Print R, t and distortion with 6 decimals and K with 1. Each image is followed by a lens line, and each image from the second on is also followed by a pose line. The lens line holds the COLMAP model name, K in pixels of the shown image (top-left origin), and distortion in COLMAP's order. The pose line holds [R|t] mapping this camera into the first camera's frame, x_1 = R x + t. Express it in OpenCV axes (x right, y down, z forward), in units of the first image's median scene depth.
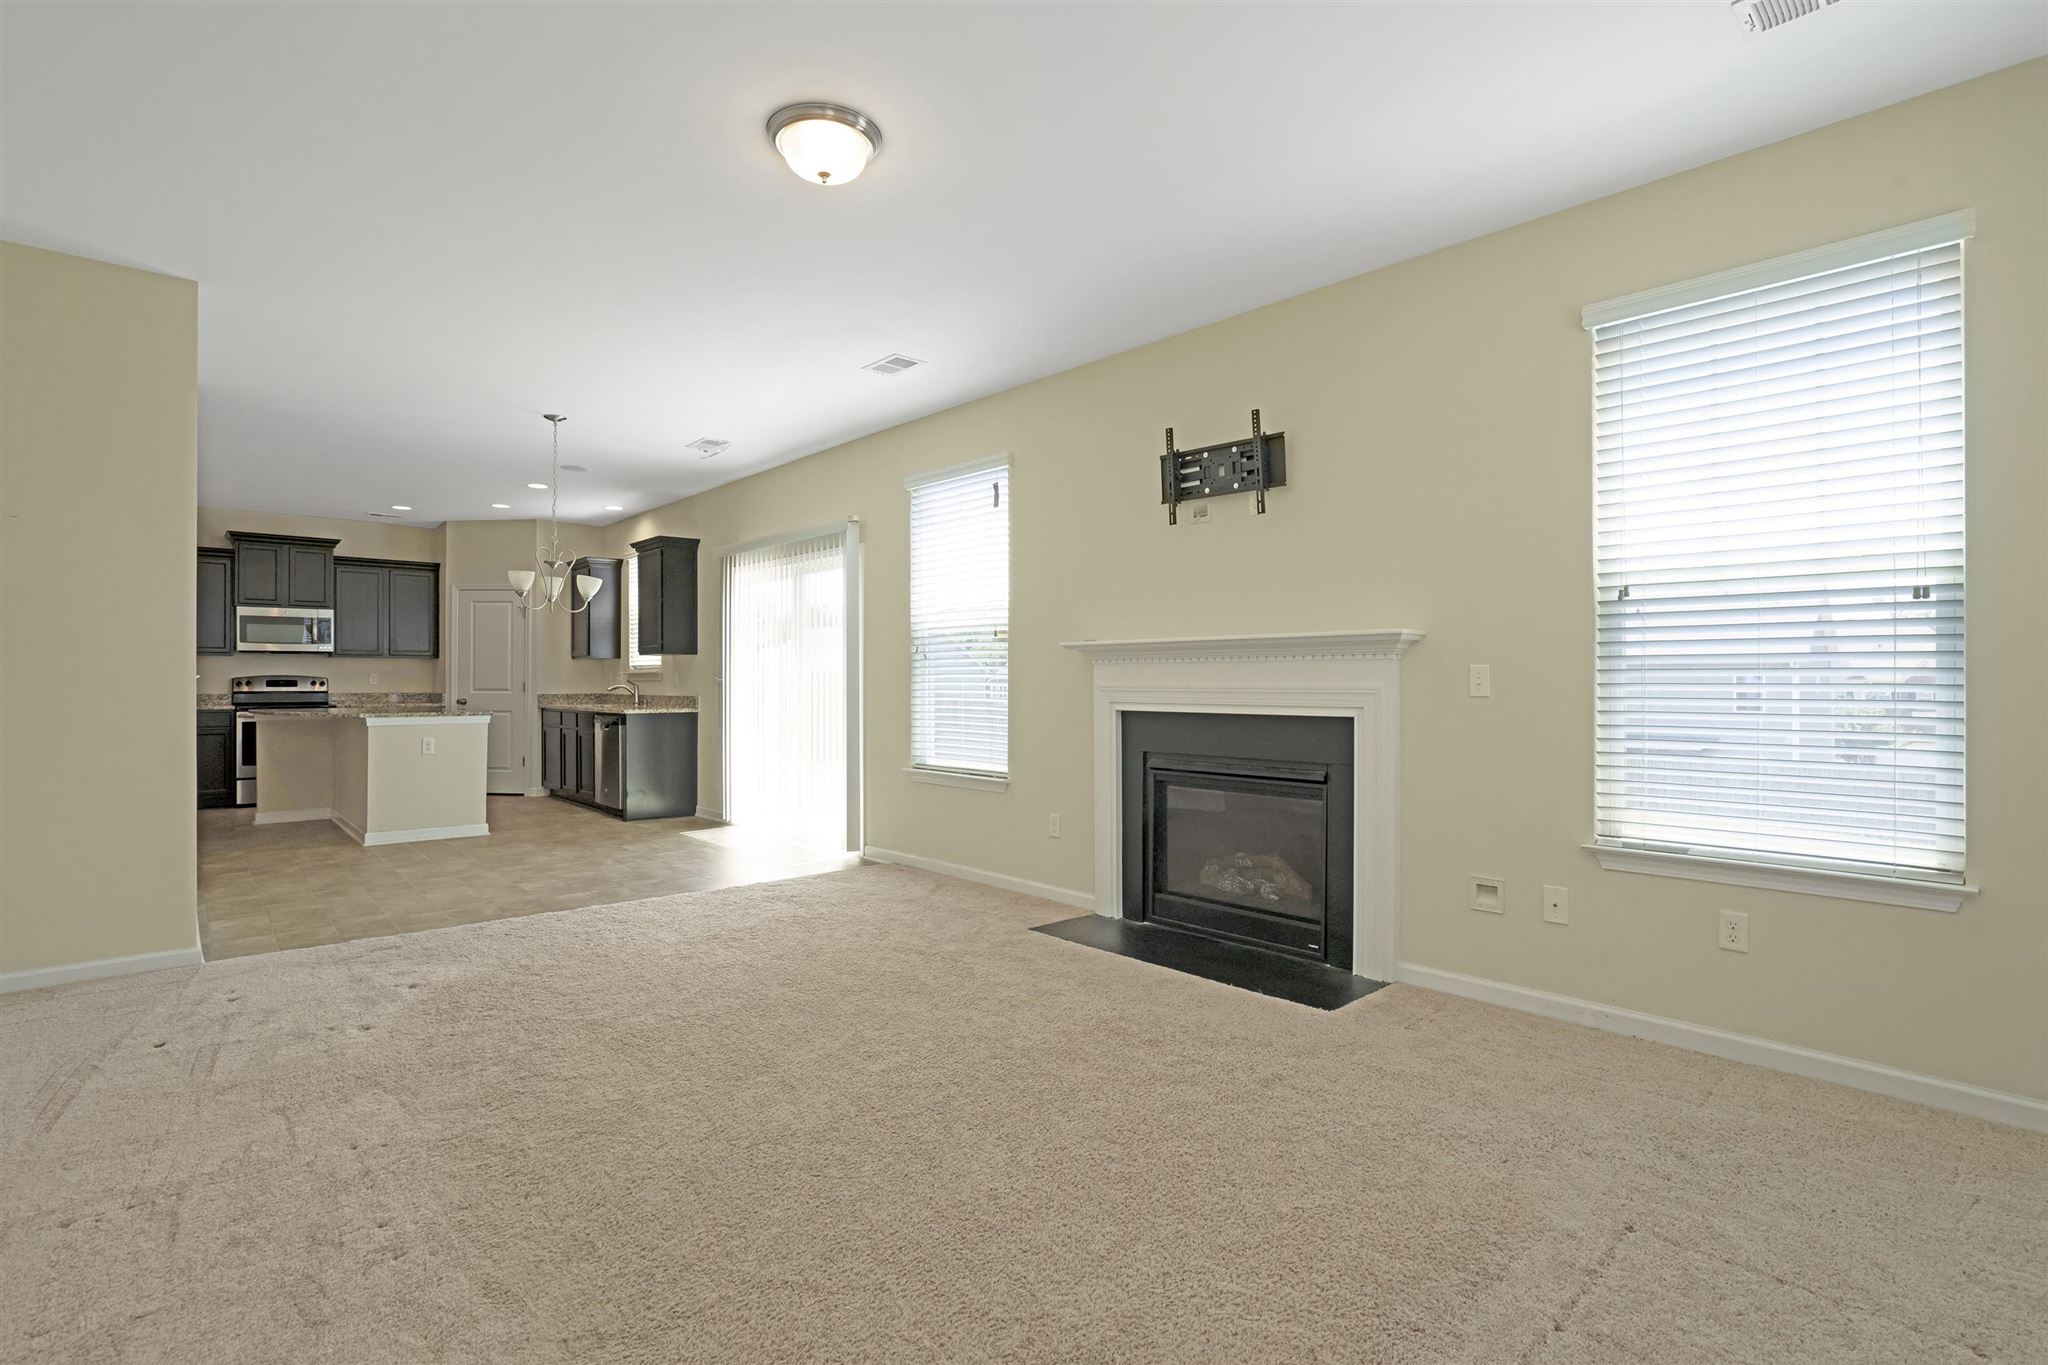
lens RADIAL K [[961.0, 0, 997.2], [0, 961.0, 680.2], [0, 0, 1]] dist [-0.030537, 0.007185]
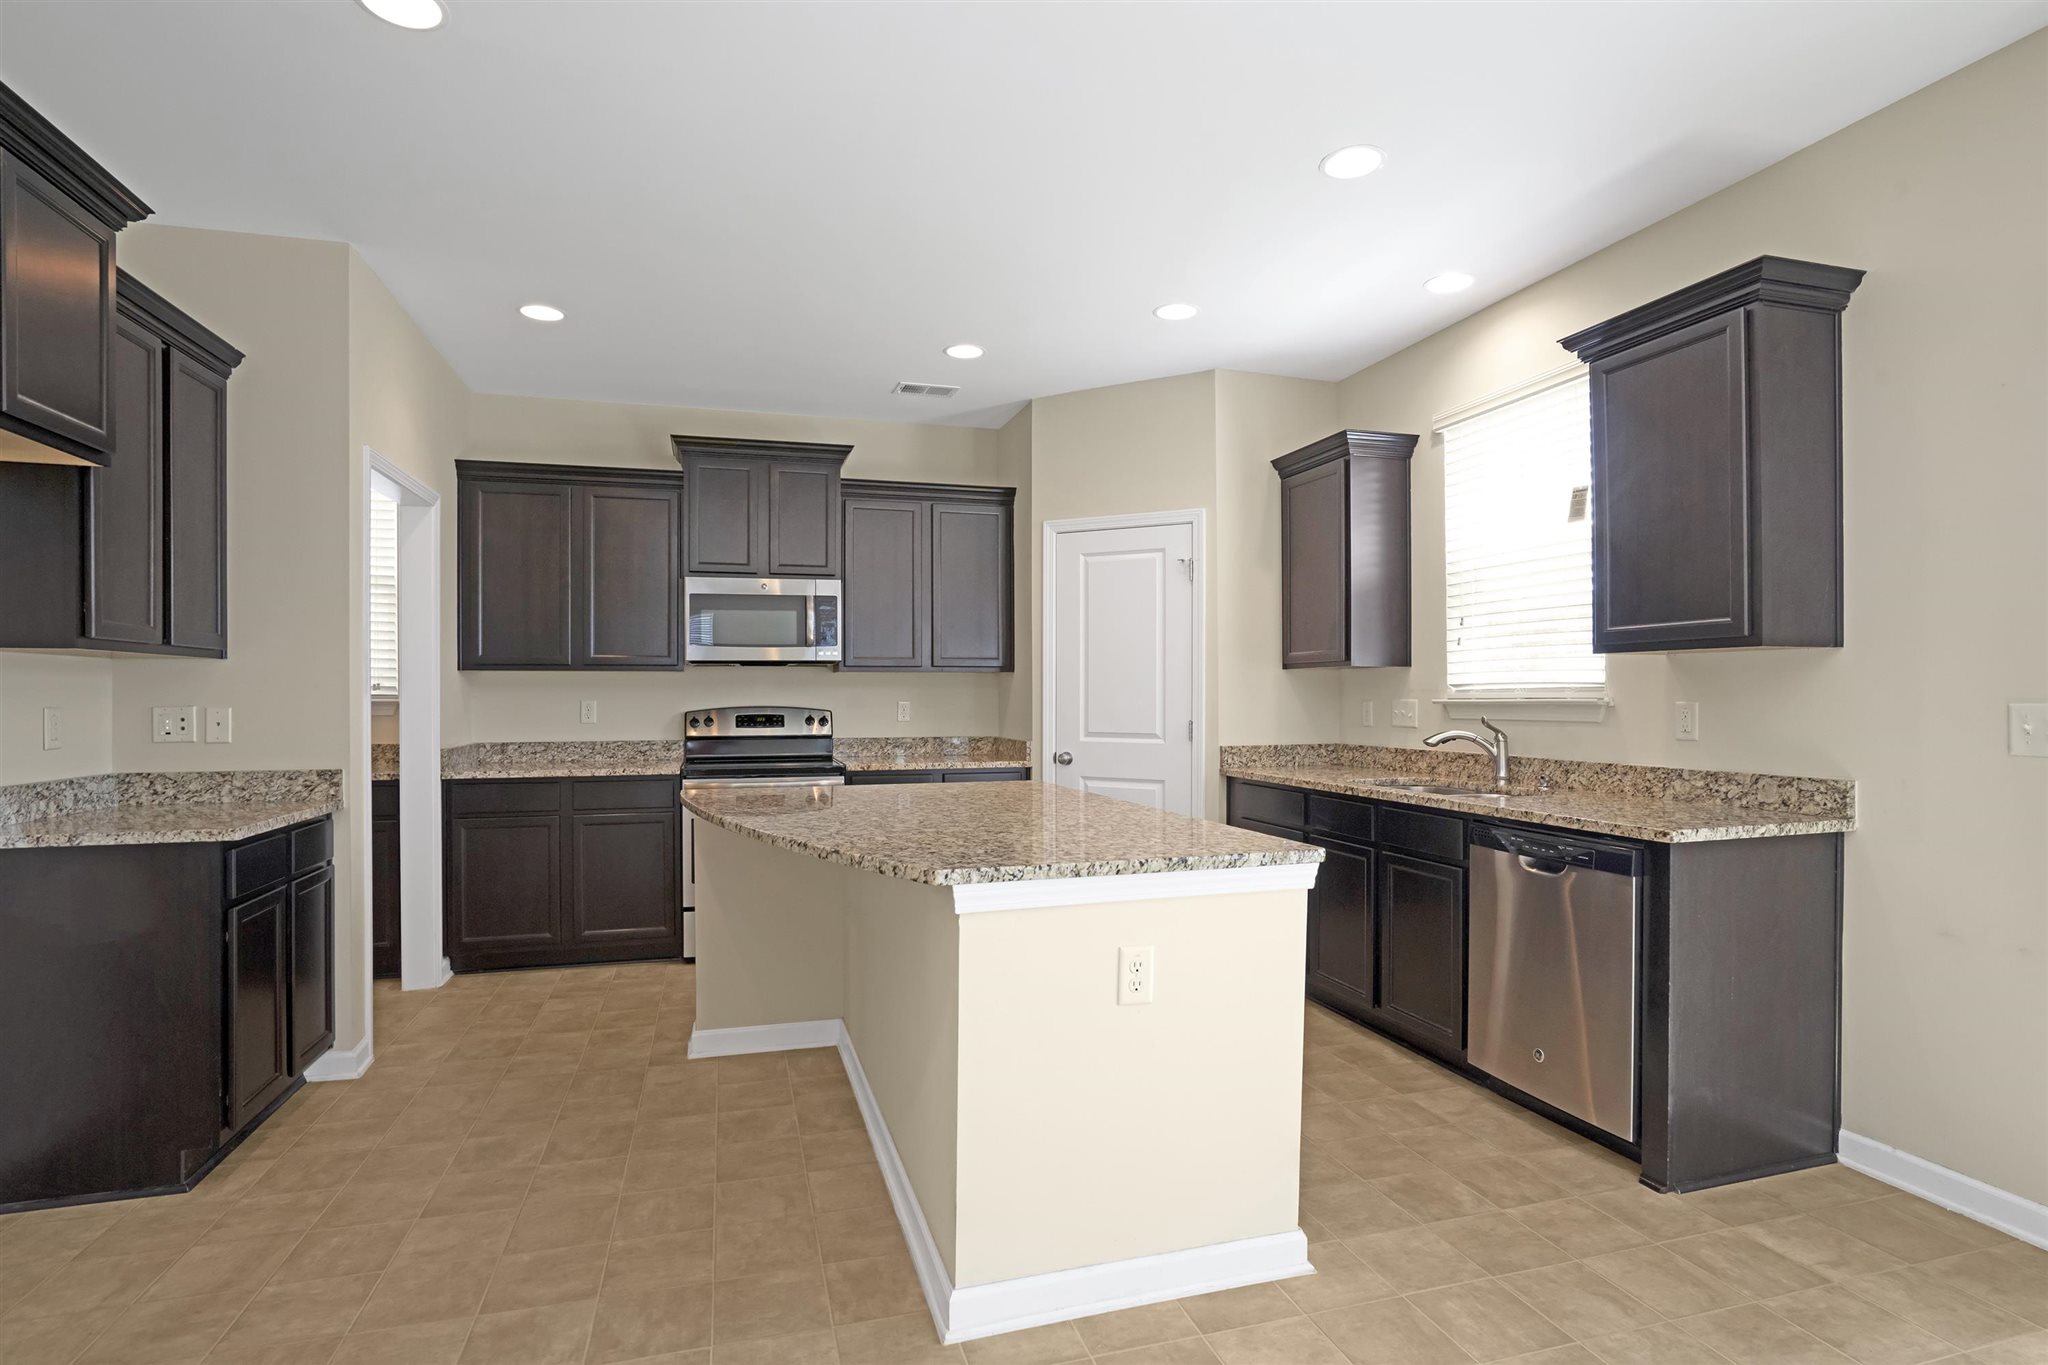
lens RADIAL K [[996.4, 0, 1028.1], [0, 996.4, 694.4], [0, 0, 1]] dist [-0.030939, 0.005677]
pose [[0.913579, -0.003839, -0.406642, -0.381156], [0.003431, 0.999993, -0.001732, -0.010416], [0.406646, 0.000187, 0.913586, 0.538335]]
